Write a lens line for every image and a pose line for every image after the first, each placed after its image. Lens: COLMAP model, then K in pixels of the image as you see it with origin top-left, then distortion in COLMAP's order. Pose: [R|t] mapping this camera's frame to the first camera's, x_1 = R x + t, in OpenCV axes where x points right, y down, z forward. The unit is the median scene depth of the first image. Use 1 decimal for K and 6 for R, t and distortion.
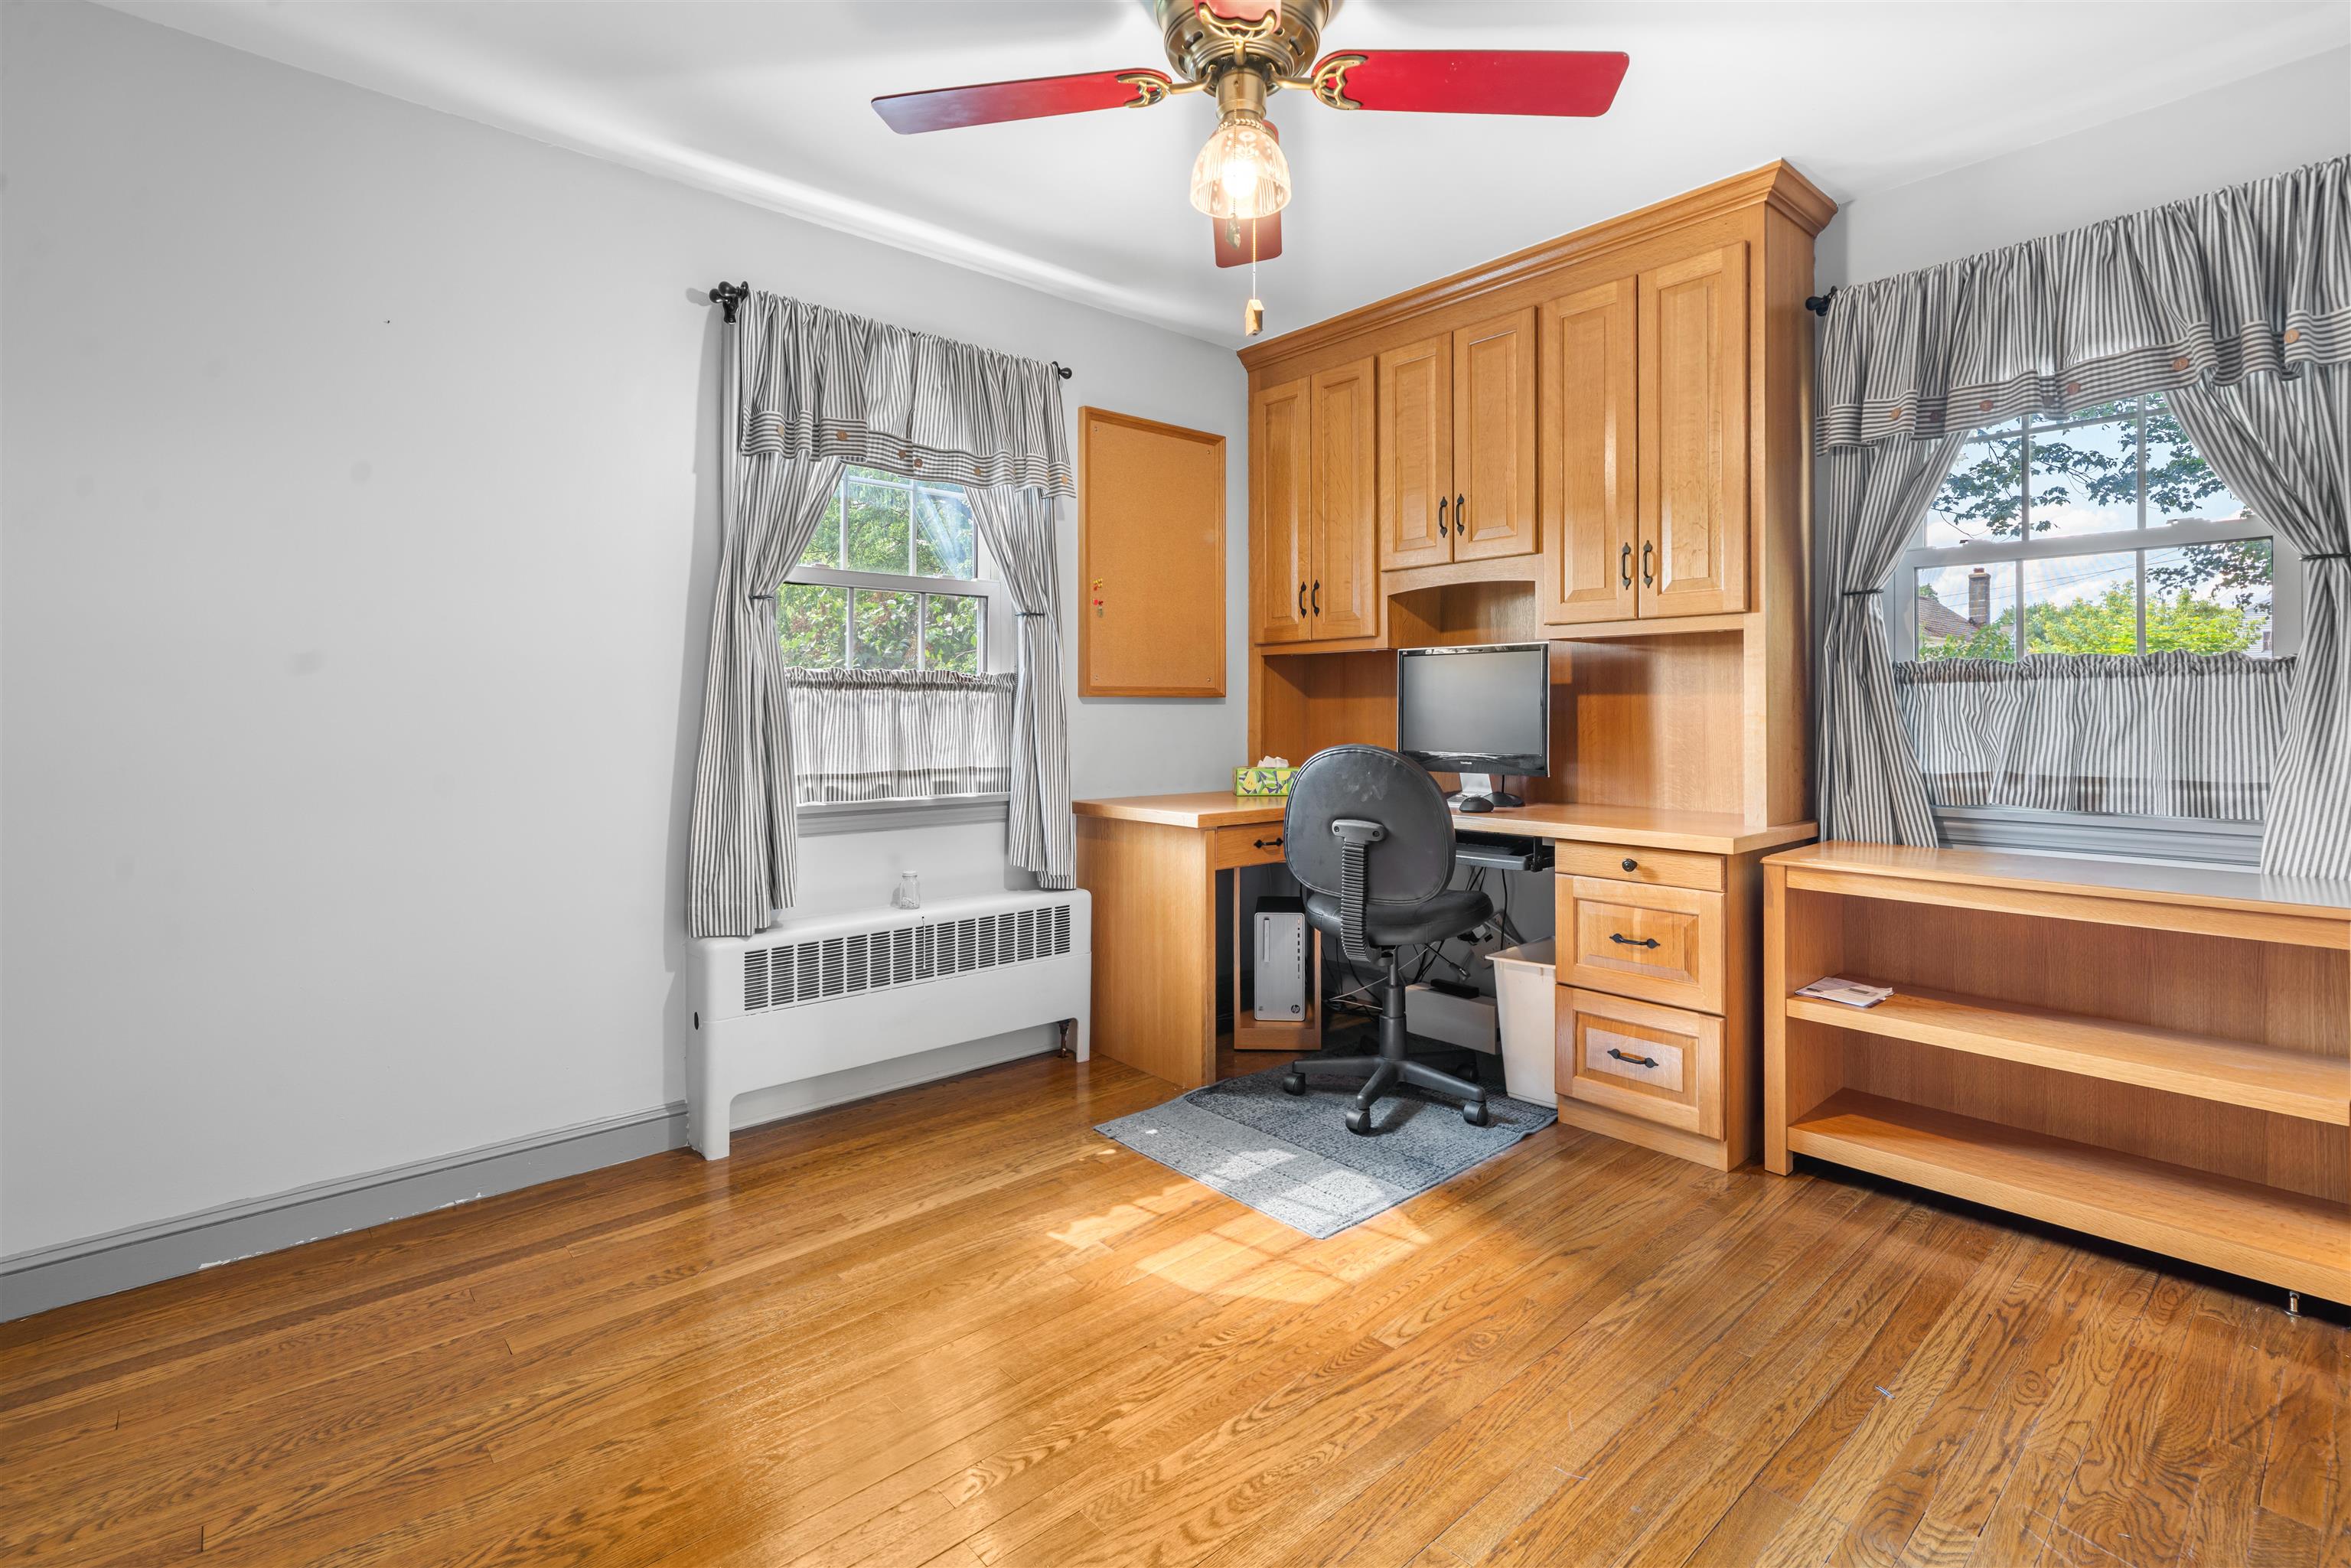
lens RADIAL K [[1069.1, 0, 1188.1], [0, 1069.1, 710.7], [0, 0, 1]] dist [-0.005007, 0.000671]
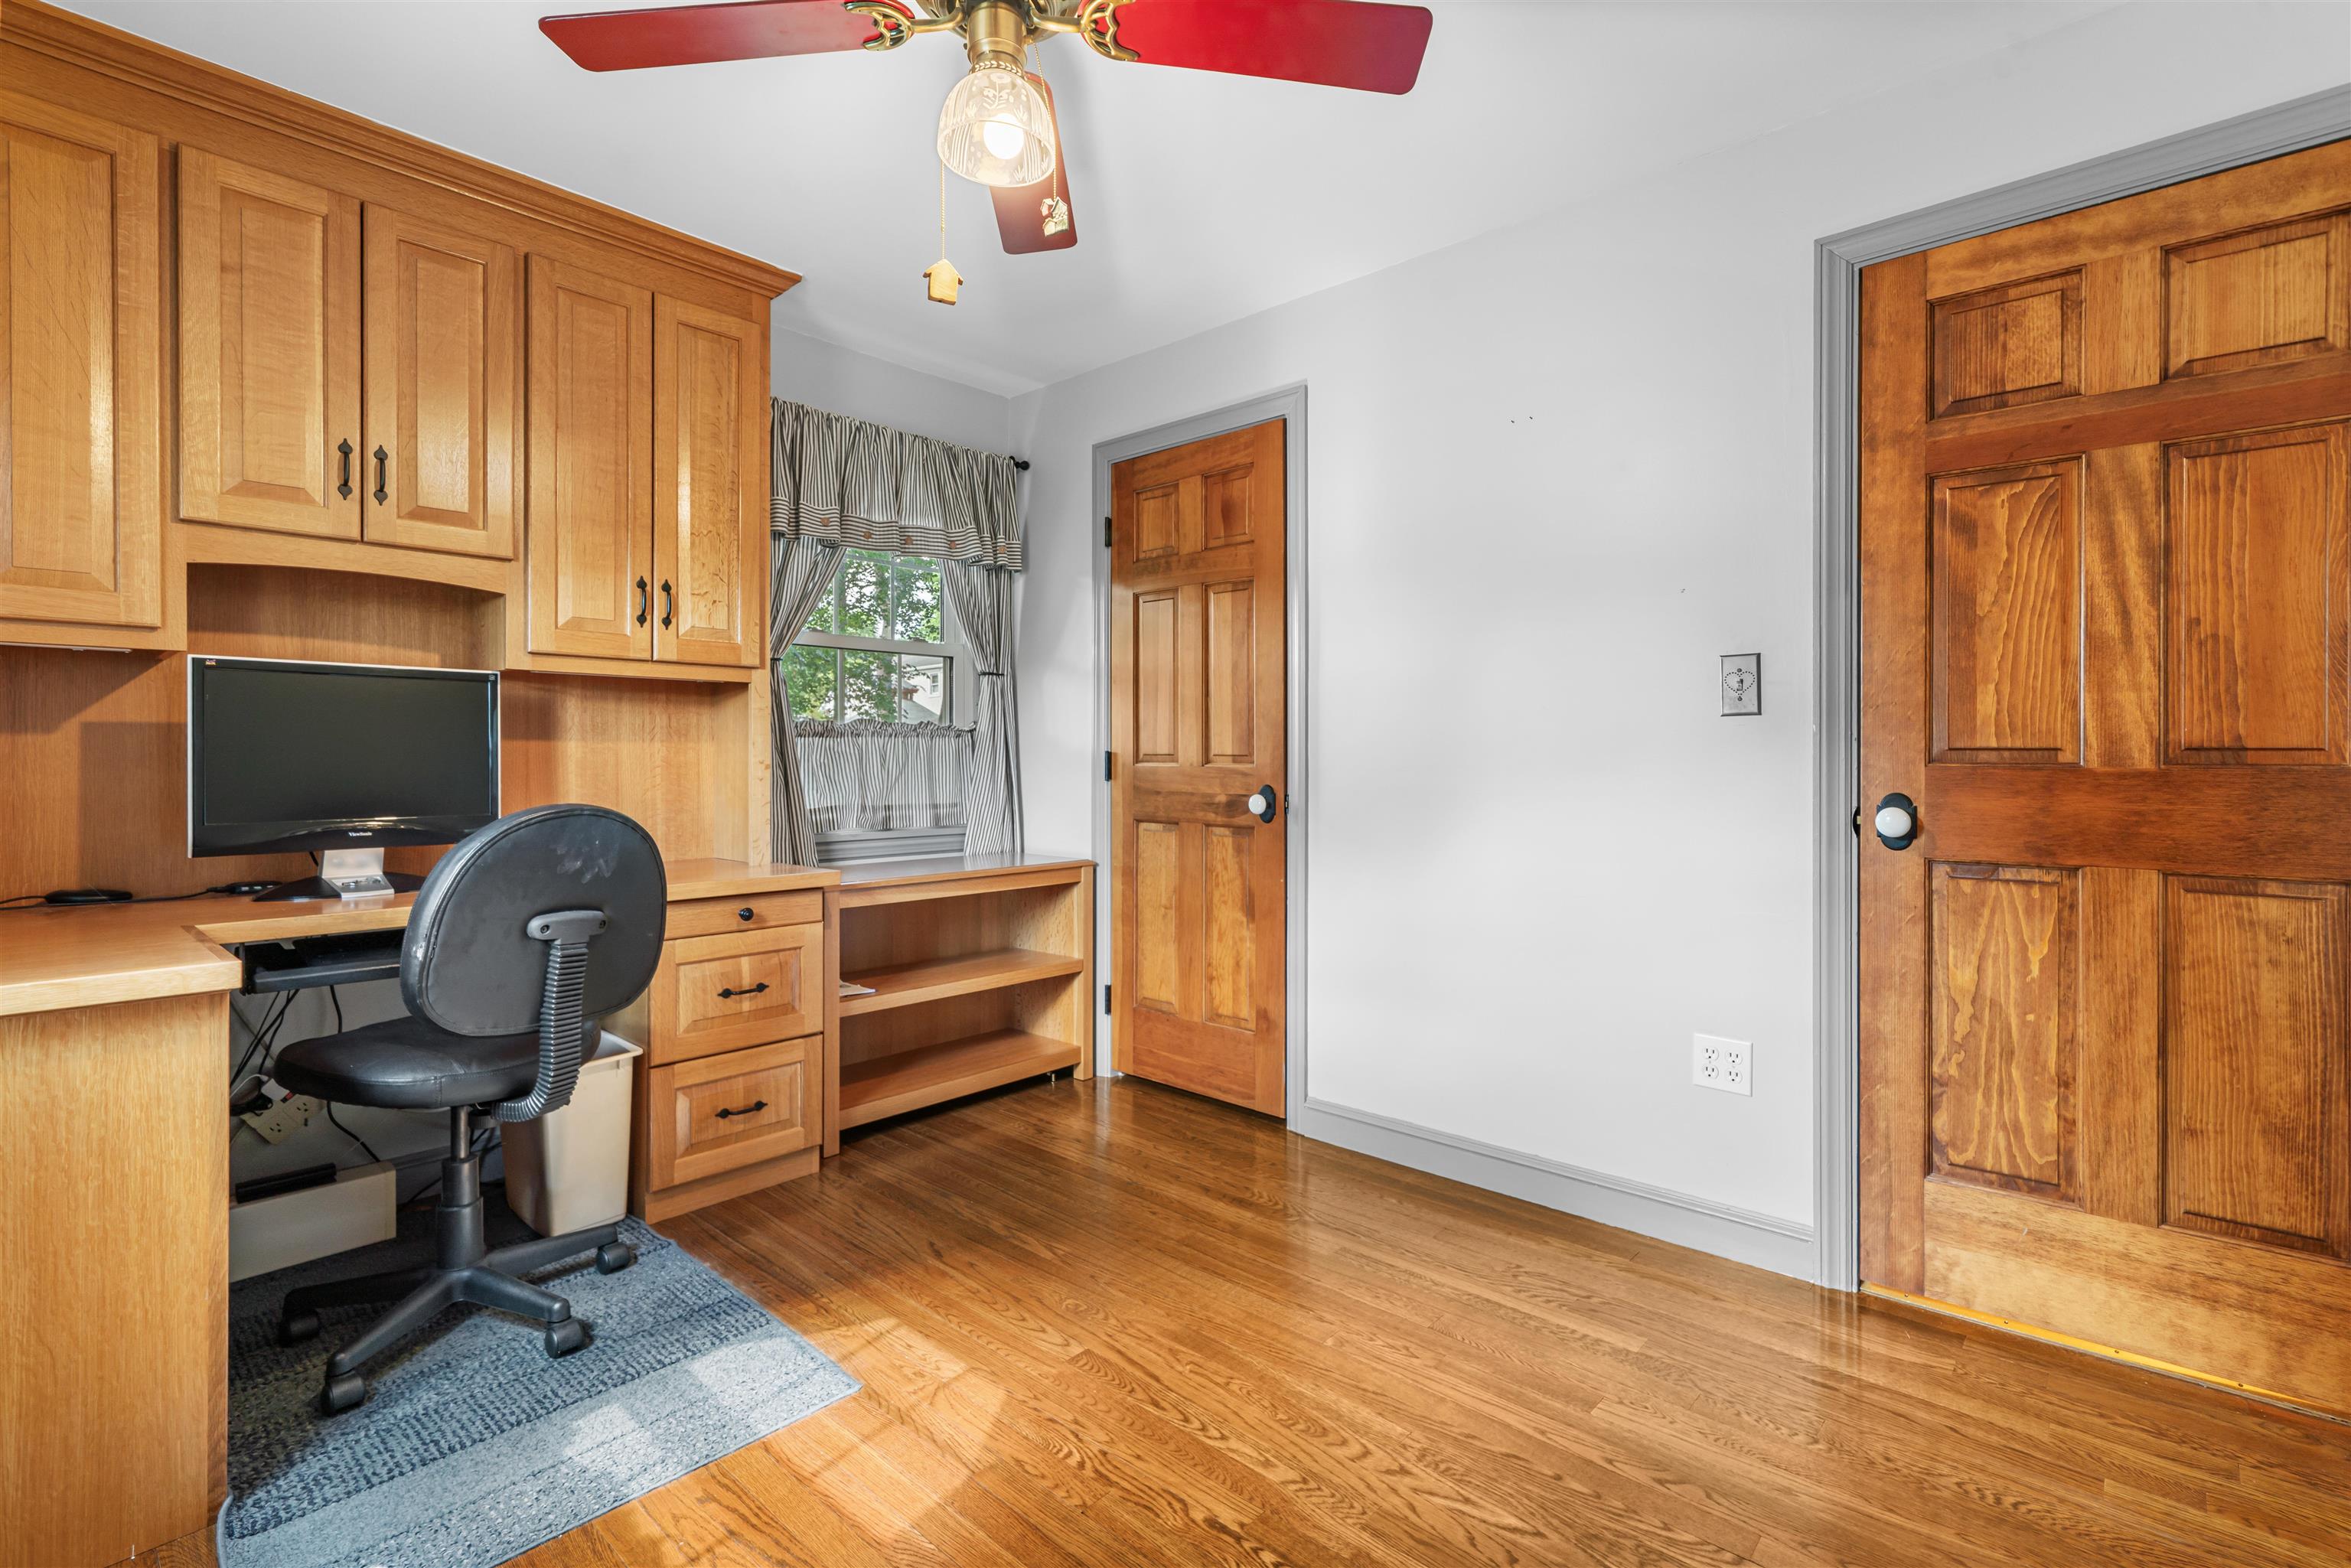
lens RADIAL K [[1069.1, 0, 1168.0], [0, 1069.1, 768.8], [0, 0, 1]] dist [-0.005007, 0.000671]
pose [[-0.093921, -0.004379, 0.995570, -0.618014], [0.000718, 0.999990, 0.004467, 0.005334], [-0.995579, 0.001134, -0.093917, 0.712233]]
